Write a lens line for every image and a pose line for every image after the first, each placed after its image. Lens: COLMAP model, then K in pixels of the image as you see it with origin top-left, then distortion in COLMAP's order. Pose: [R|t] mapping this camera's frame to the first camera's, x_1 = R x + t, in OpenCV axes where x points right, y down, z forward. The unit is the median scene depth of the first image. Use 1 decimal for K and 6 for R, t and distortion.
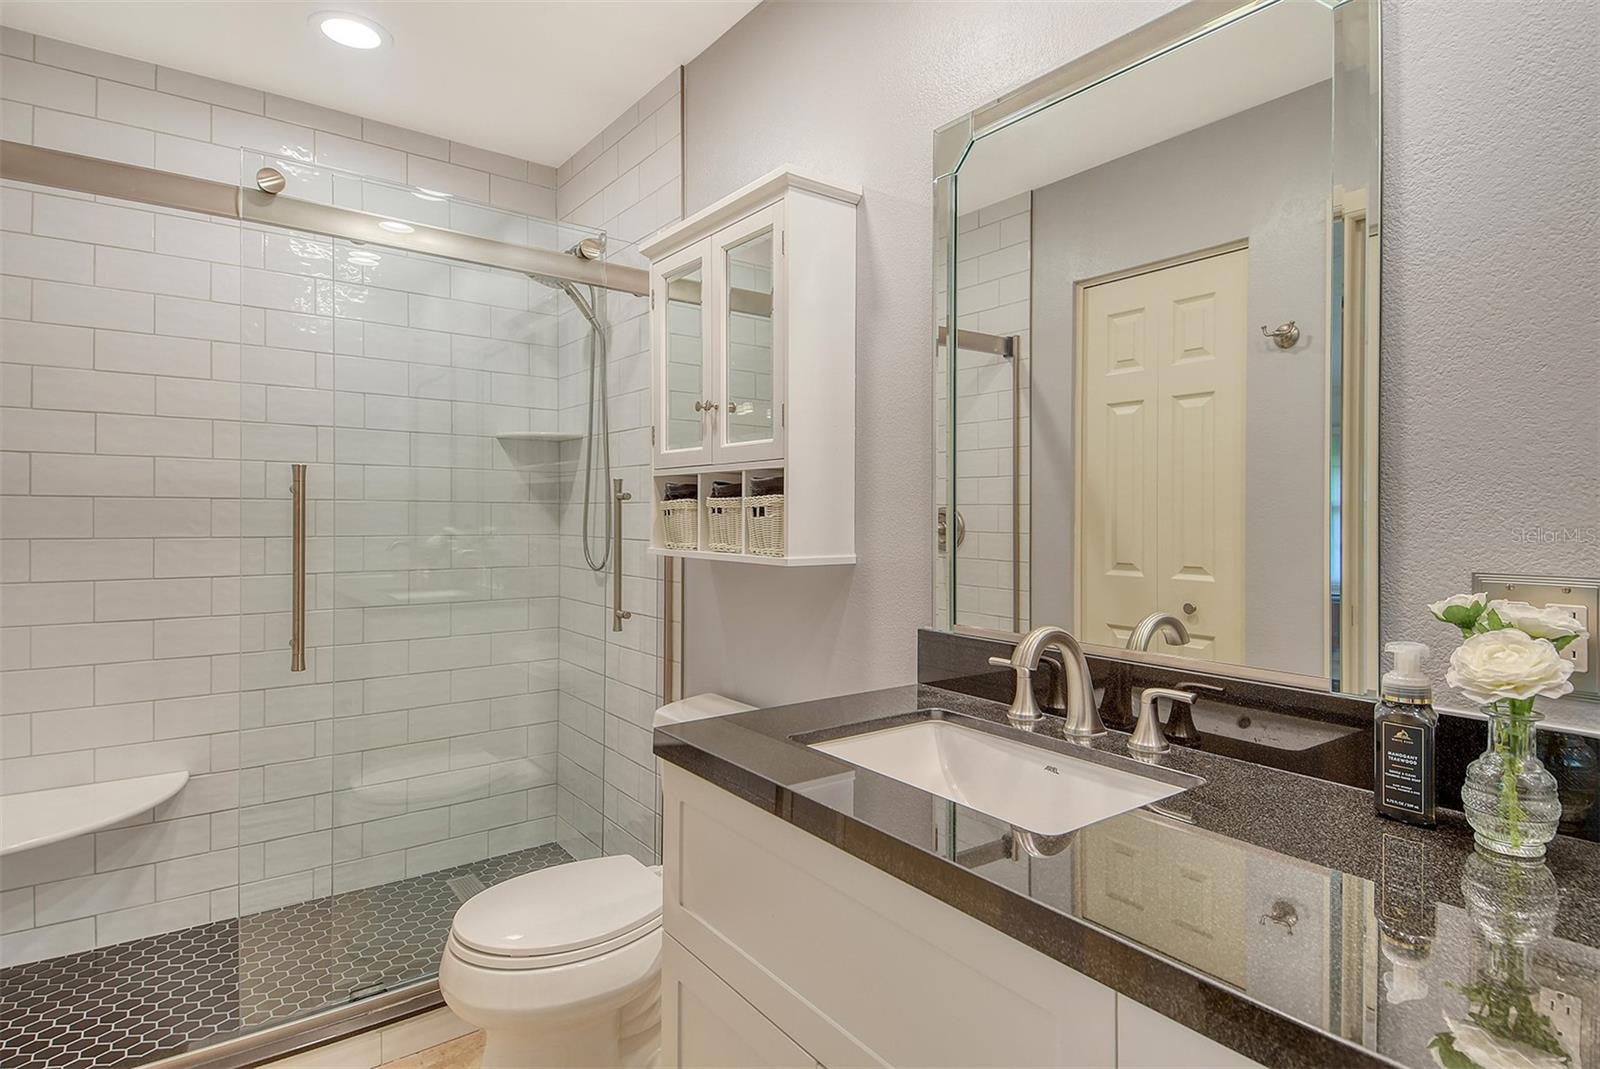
lens RADIAL K [[837.9, 0, 806.2], [0, 837.9, 515.9], [0, 0, 1]] dist [0.065724, -0.054871]
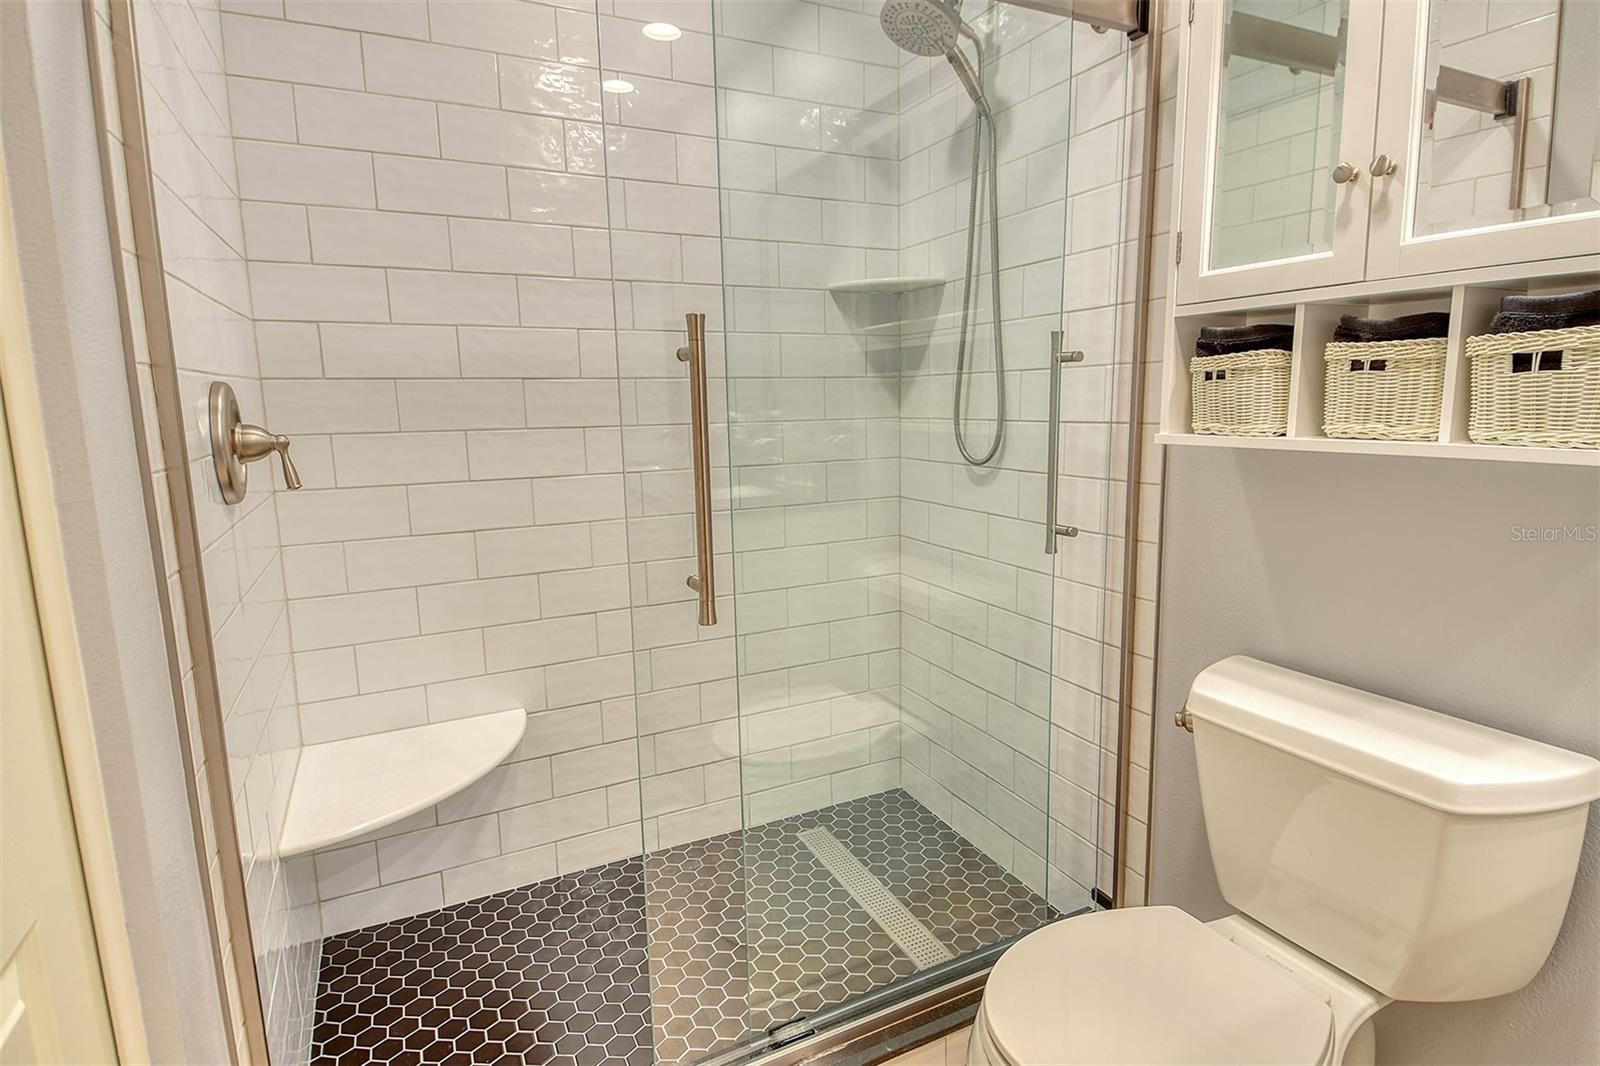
lens RADIAL K [[837.3, 0, 800.0], [0, 837.3, 533.0], [0, 0, 1]] dist [0.047522, -0.053272]
pose [[0.978007, 0.007482, -0.208438, -0.338859], [0.025912, 0.987255, 0.157021, 0.005295], [0.206956, -0.158968, 0.965349, 0.335427]]
